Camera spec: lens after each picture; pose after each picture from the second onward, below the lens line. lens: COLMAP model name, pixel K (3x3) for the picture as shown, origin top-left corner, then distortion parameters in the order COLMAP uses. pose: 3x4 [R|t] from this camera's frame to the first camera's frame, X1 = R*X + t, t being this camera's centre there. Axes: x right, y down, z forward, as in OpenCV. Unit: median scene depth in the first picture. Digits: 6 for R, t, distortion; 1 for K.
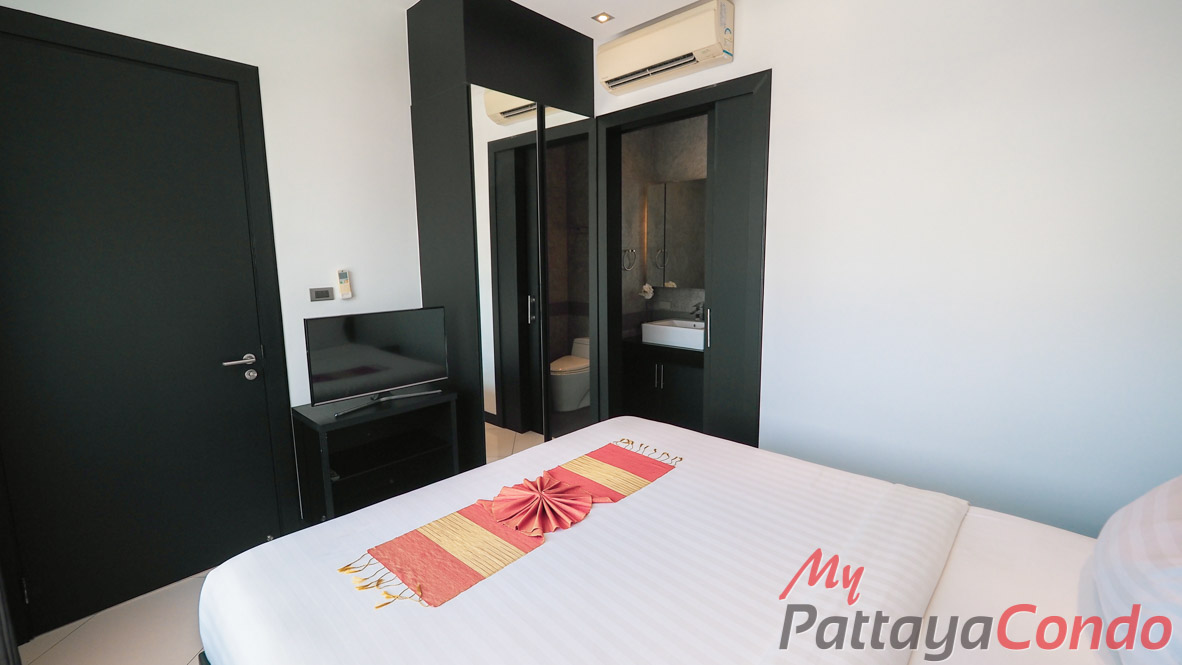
lens RADIAL K [[507.3, 0, 591.0], [0, 507.3, 332.5], [0, 0, 1]] dist [-0.014798, -0.000174]
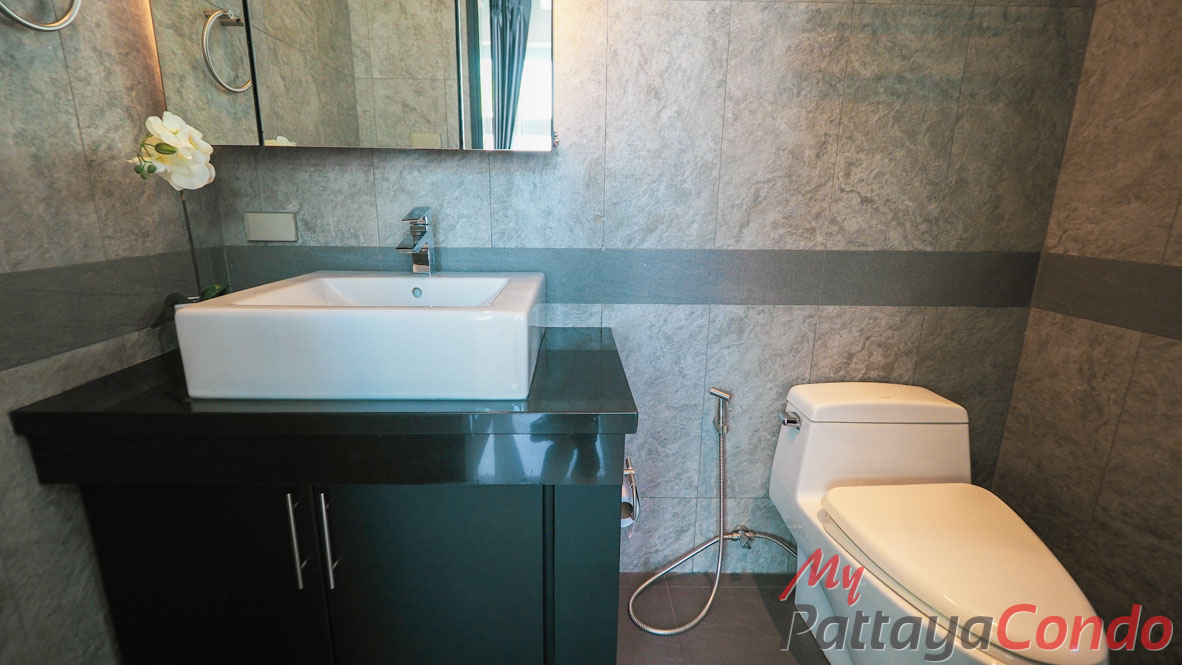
lens RADIAL K [[507.3, 0, 591.0], [0, 507.3, 332.5], [0, 0, 1]] dist [-0.014798, -0.000174]
pose [[0.723146, -0.145675, 0.675158, 0.083279], [0.074588, 0.988259, 0.133341, -0.021460], [-0.686656, -0.046066, 0.725521, 0.723935]]
